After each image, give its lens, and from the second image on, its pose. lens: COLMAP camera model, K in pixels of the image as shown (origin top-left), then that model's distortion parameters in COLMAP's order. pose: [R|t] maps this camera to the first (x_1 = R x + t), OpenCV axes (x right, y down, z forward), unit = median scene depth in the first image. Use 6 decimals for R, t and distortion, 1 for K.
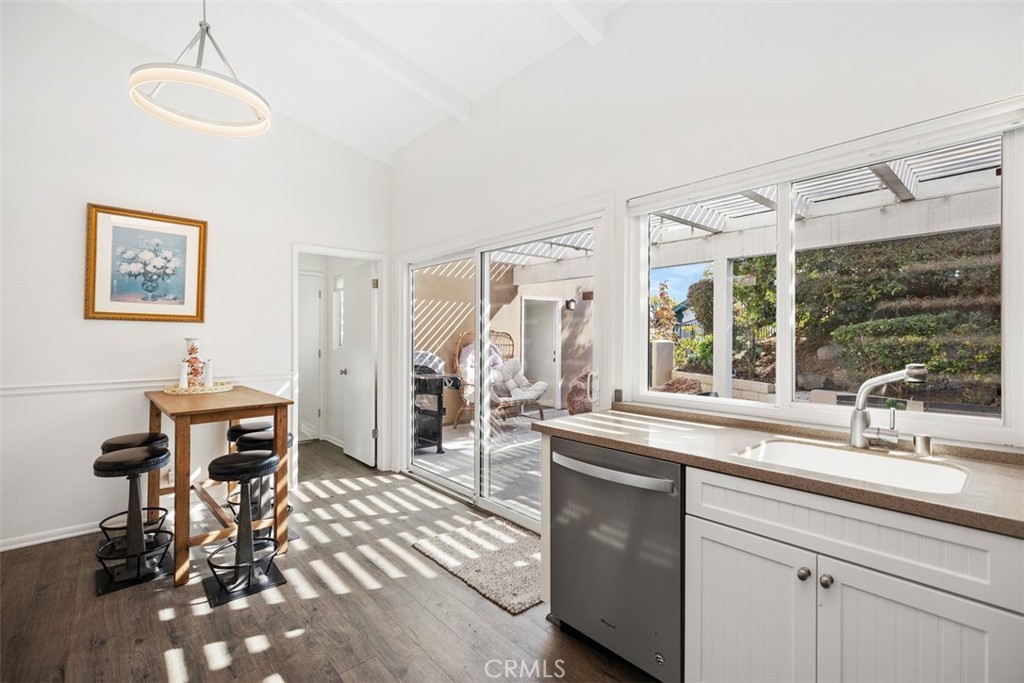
lens RADIAL K [[466.5, 0, 525.8], [0, 466.5, 334.9], [0, 0, 1]] dist [0.002591, -0.000360]
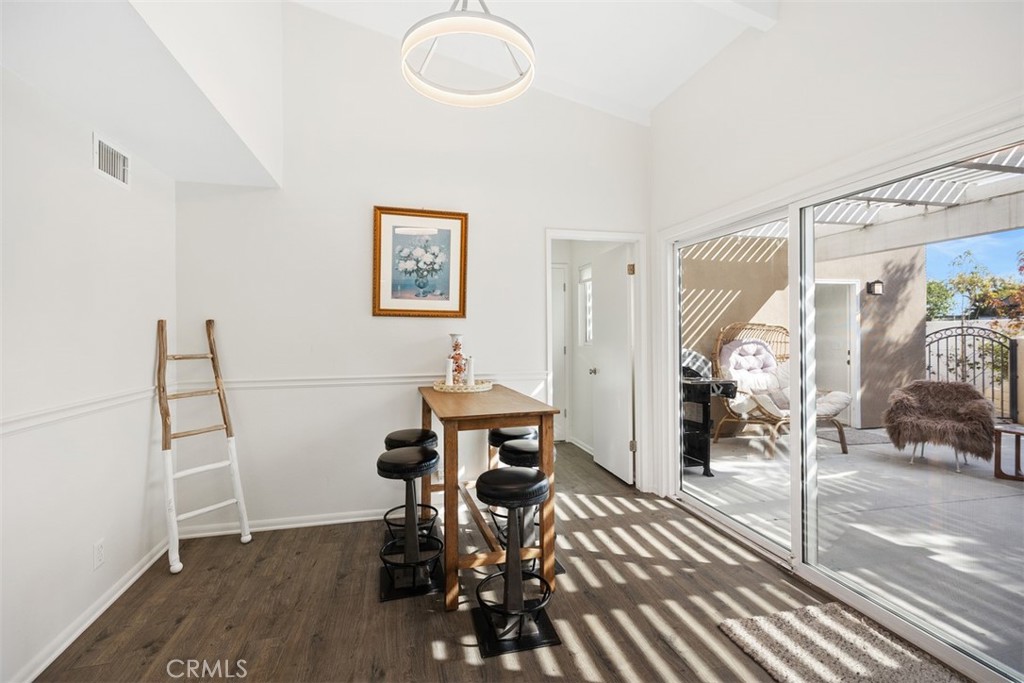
lens RADIAL K [[466.5, 0, 512.6], [0, 466.5, 336.3], [0, 0, 1]] dist [0.002591, -0.000360]
pose [[0.883729, -0.000322, -0.467999, -0.159101], [0.006010, 0.999925, 0.010659, 0.002511], [0.467960, -0.012232, 0.883665, 0.200633]]
